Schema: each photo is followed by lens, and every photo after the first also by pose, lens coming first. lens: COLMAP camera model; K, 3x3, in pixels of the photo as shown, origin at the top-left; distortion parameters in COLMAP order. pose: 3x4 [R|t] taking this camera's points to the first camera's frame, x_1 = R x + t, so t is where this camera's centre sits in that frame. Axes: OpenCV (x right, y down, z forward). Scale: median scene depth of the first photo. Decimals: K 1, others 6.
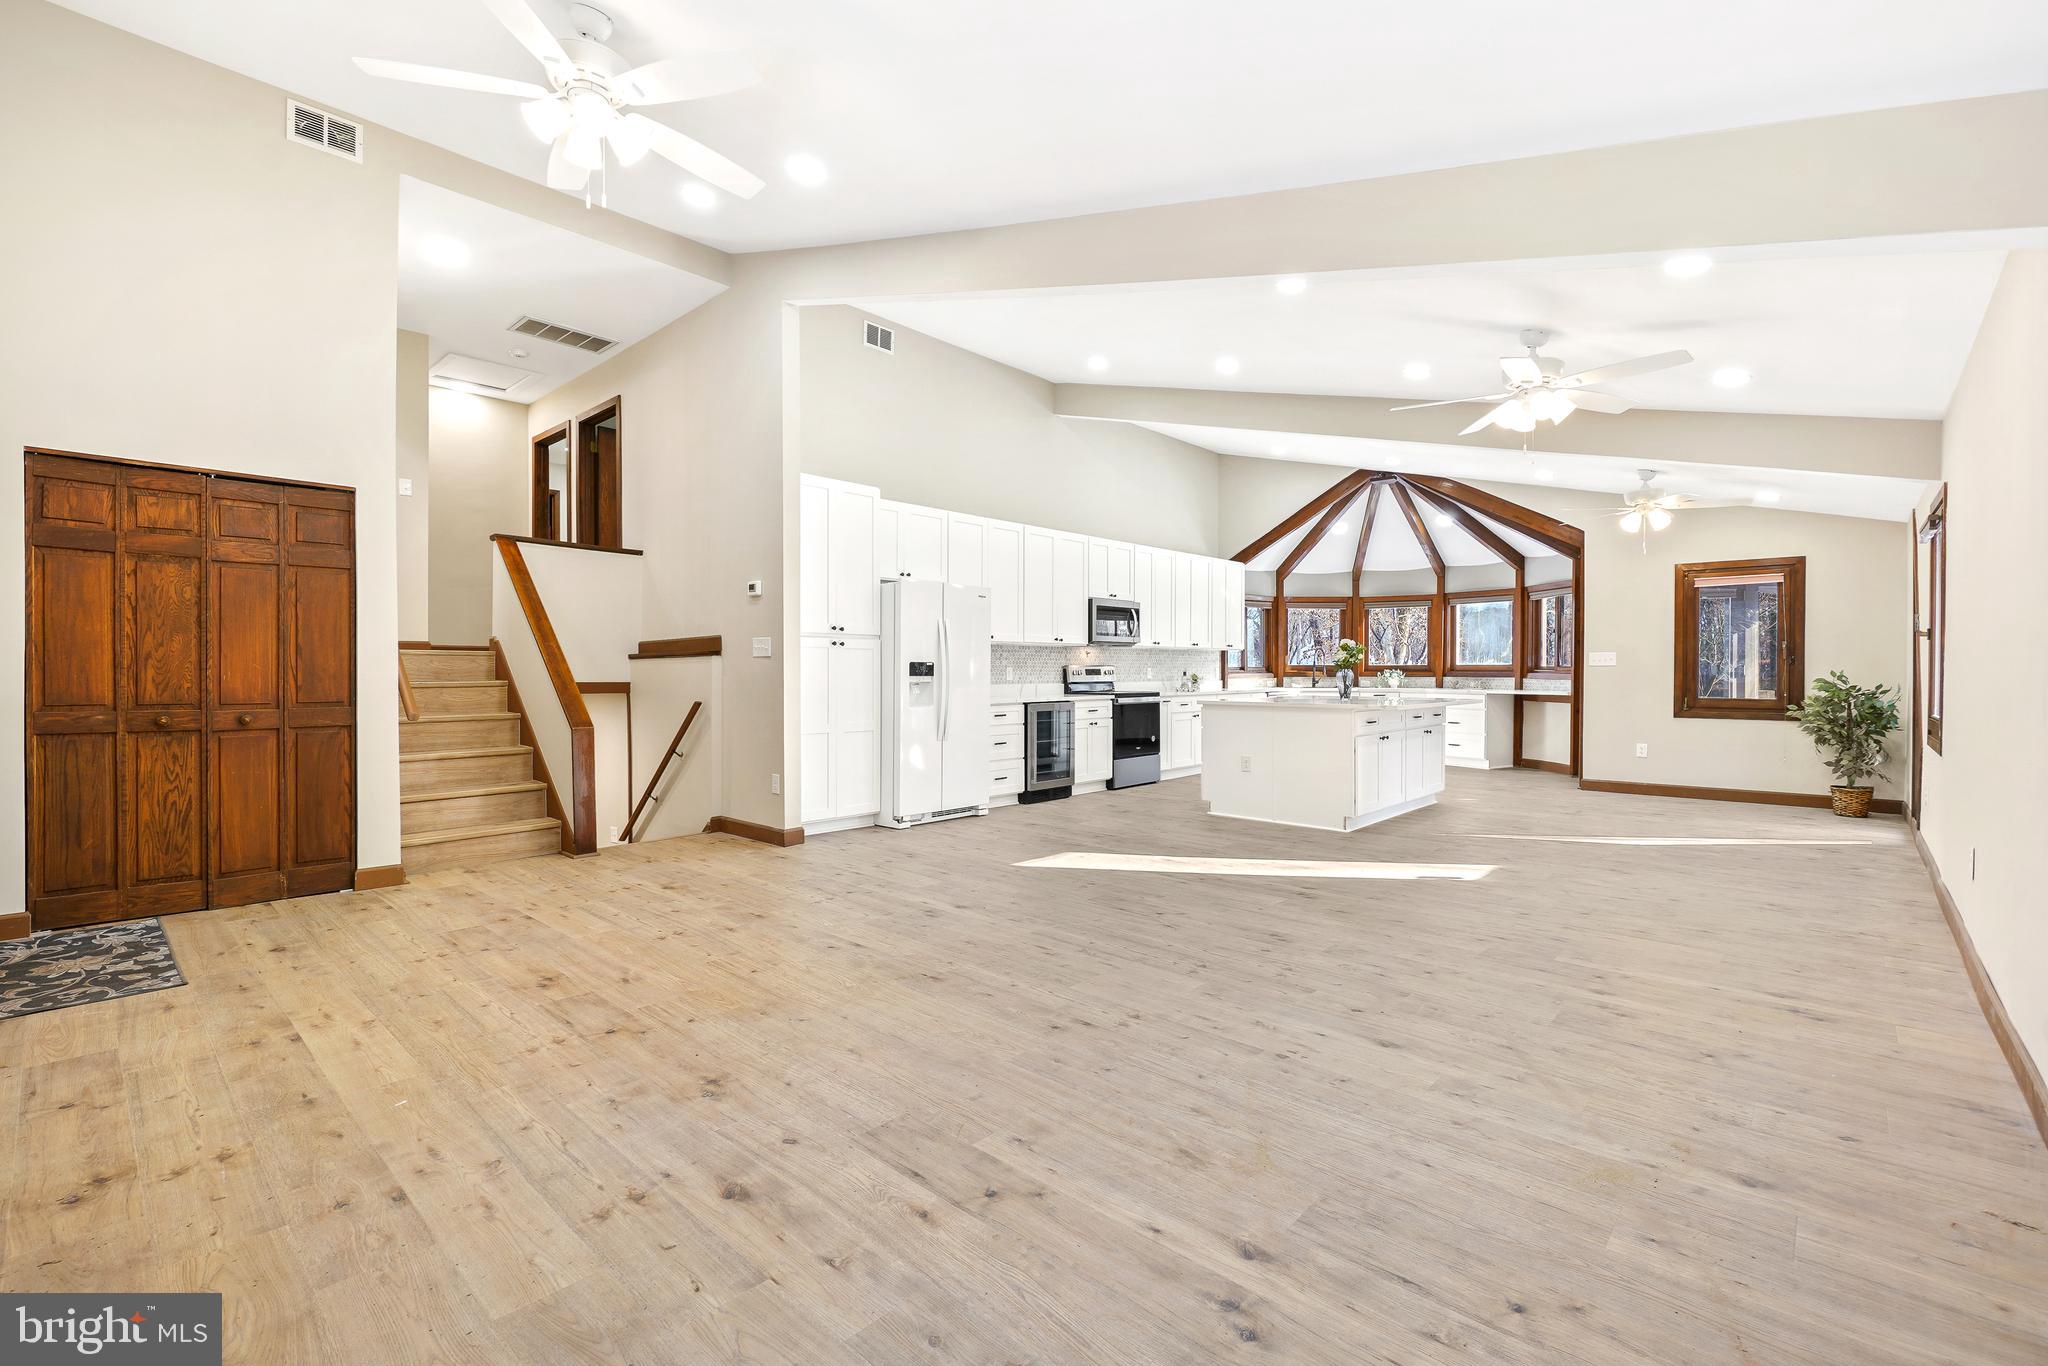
lens RADIAL K [[914.3, 0, 1034.5], [0, 914.3, 685.2], [0, 0, 1]] dist [0.000336, 0.000004]
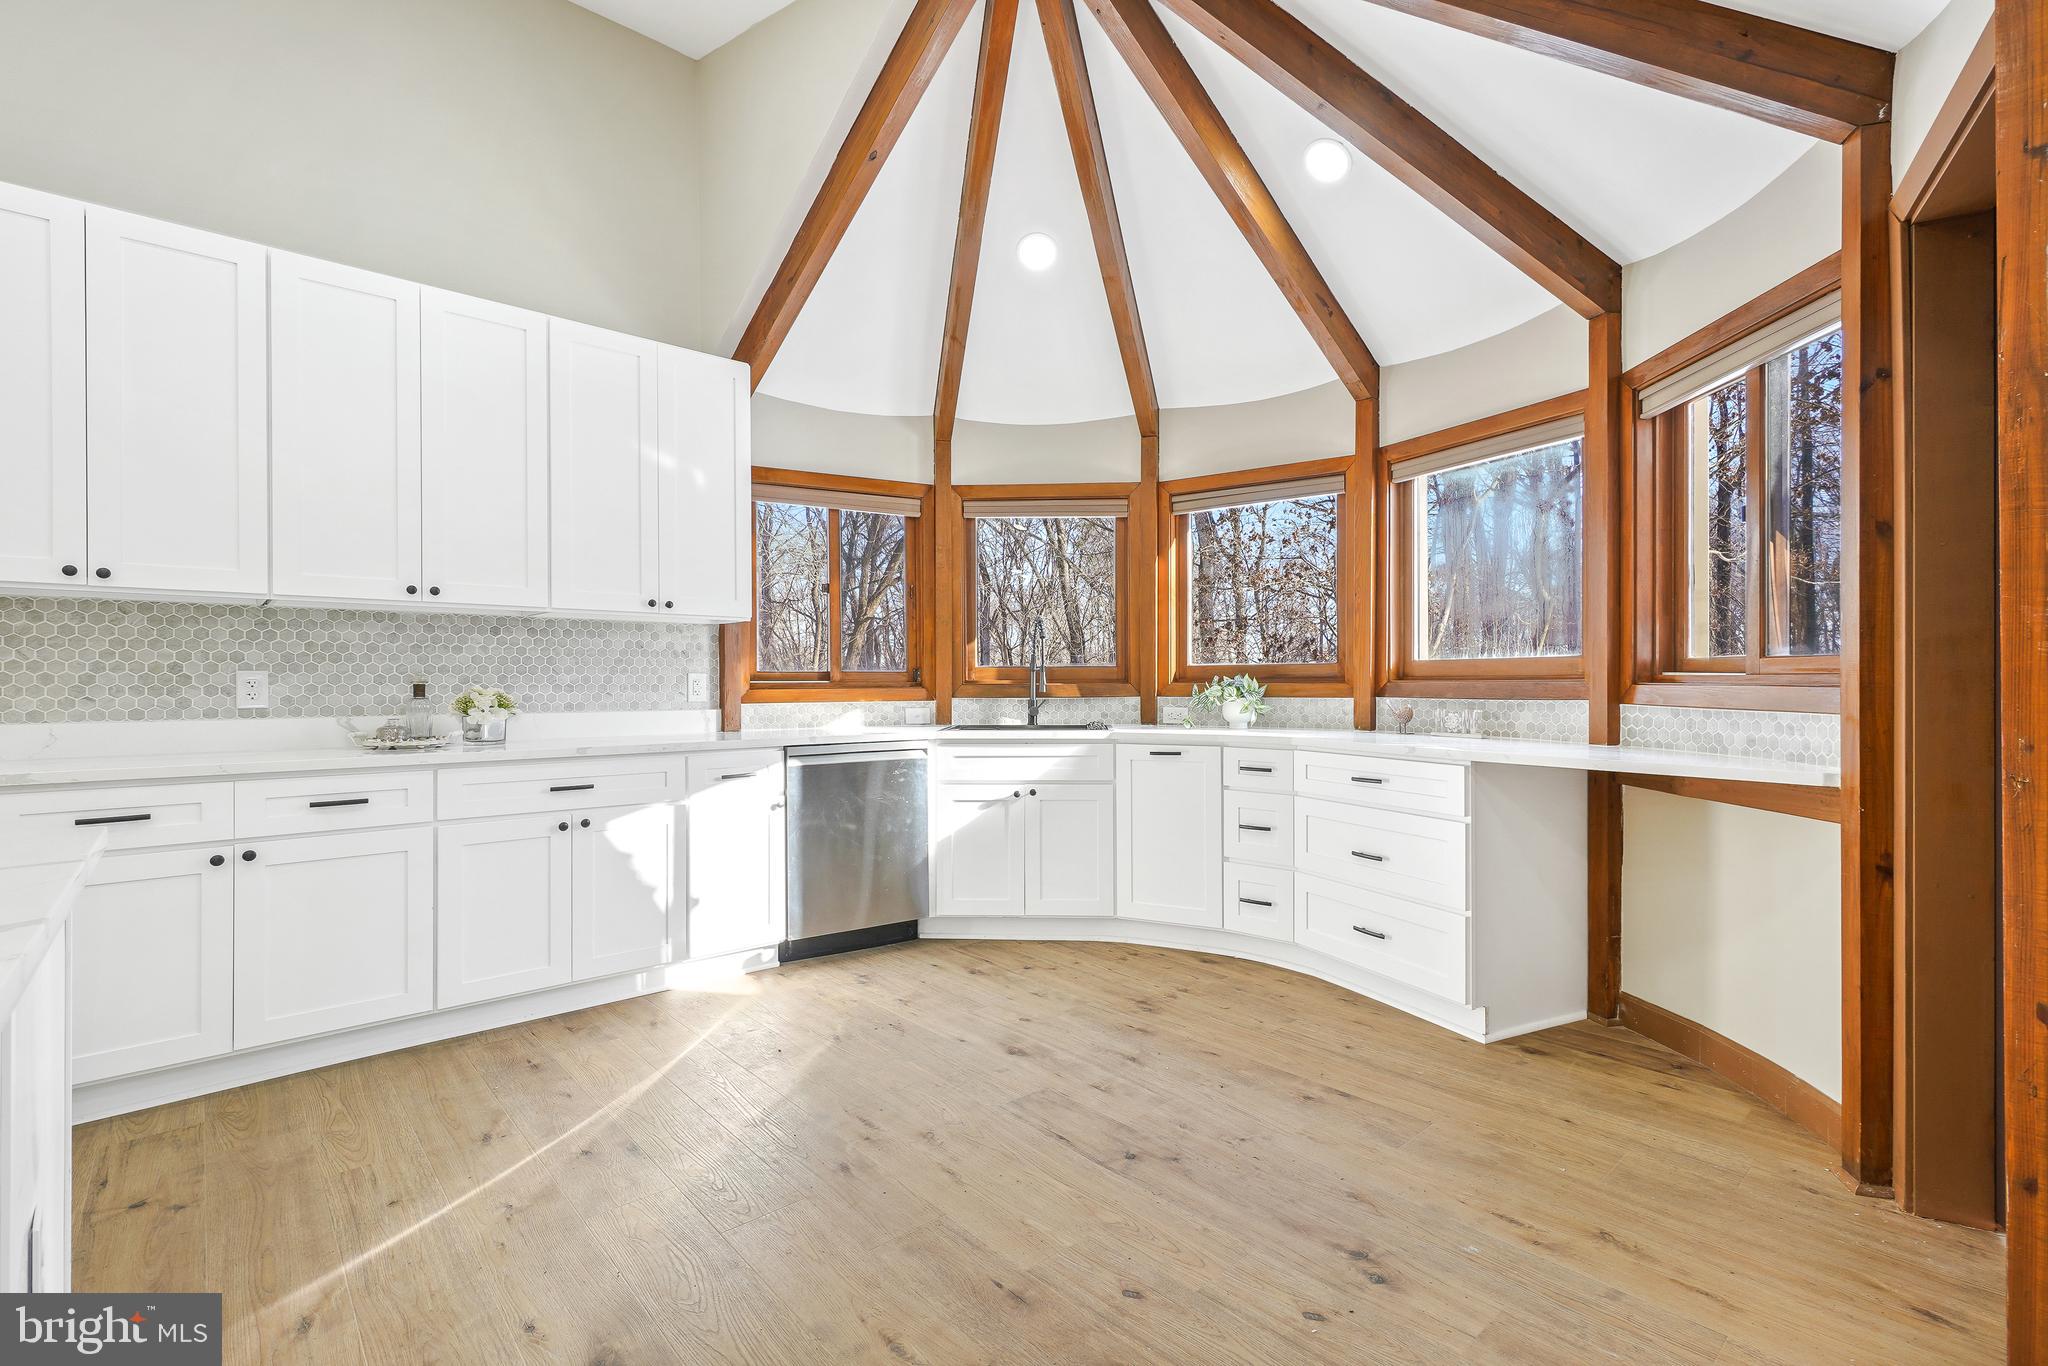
lens RADIAL K [[914.3, 0, 1034.5], [0, 914.3, 685.2], [0, 0, 1]] dist [0.000336, 0.000004]
pose [[0.993508, -0.003732, -0.113703, 0.443068], [0.001887, 0.999865, -0.016324, -0.010038], [0.113749, 0.016003, 0.993381, 0.801773]]
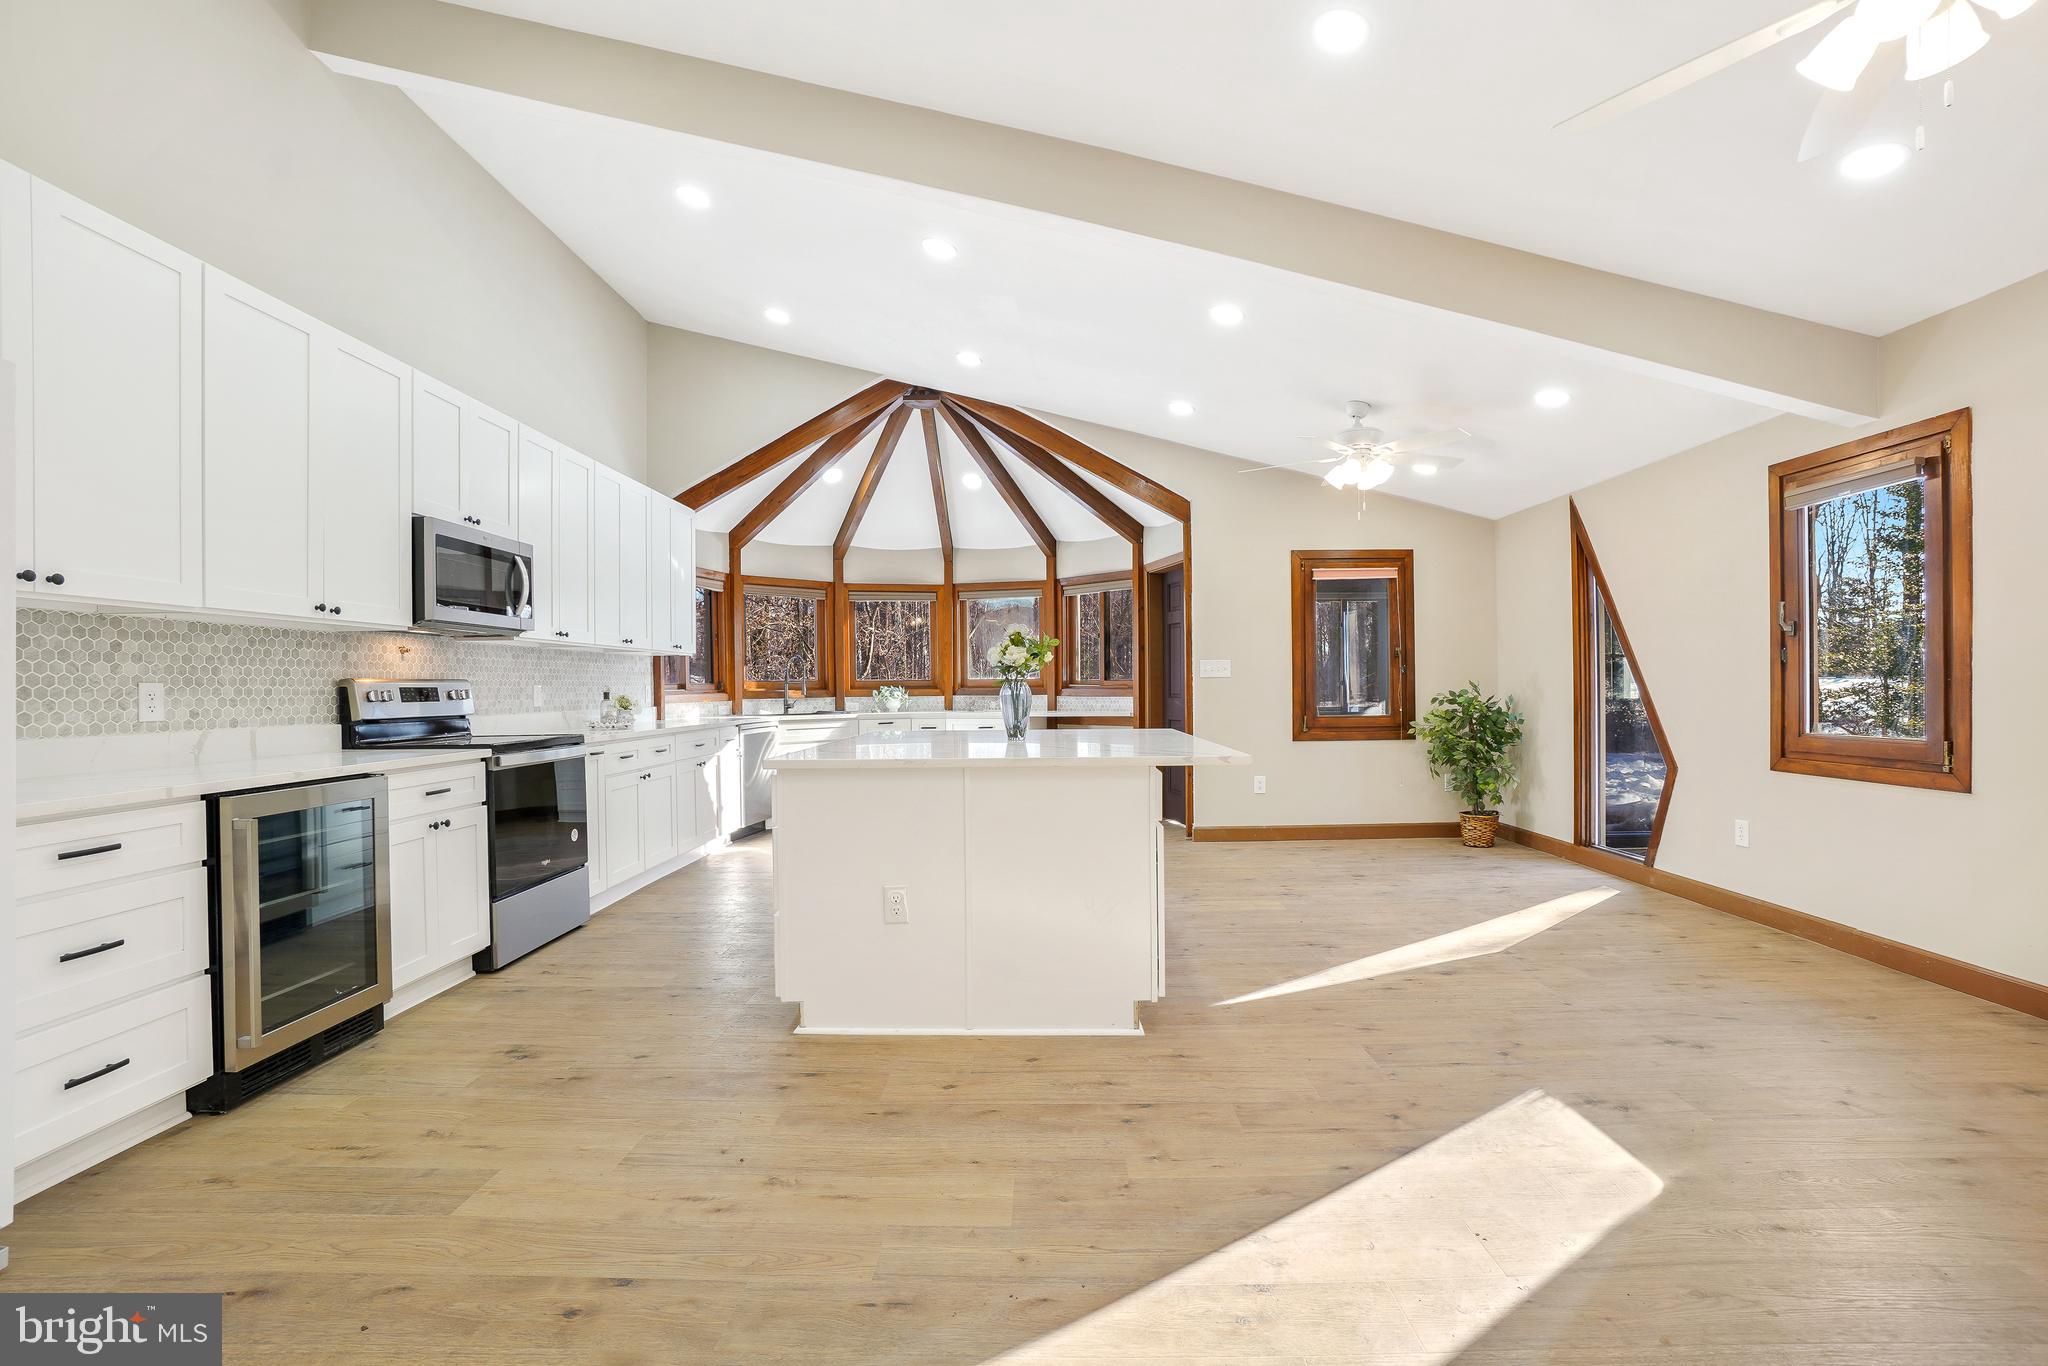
lens RADIAL K [[915.9, 0, 1023.5], [0, 915.9, 693.7], [0, 0, 1]] dist [-0.022733, 0.000263]
pose [[0.757627, -0.012759, 0.652563, 0.000607], [0.021864, 0.999744, -0.005837, -0.005991], [-0.652321, 0.018690, 0.757712, 0.481667]]
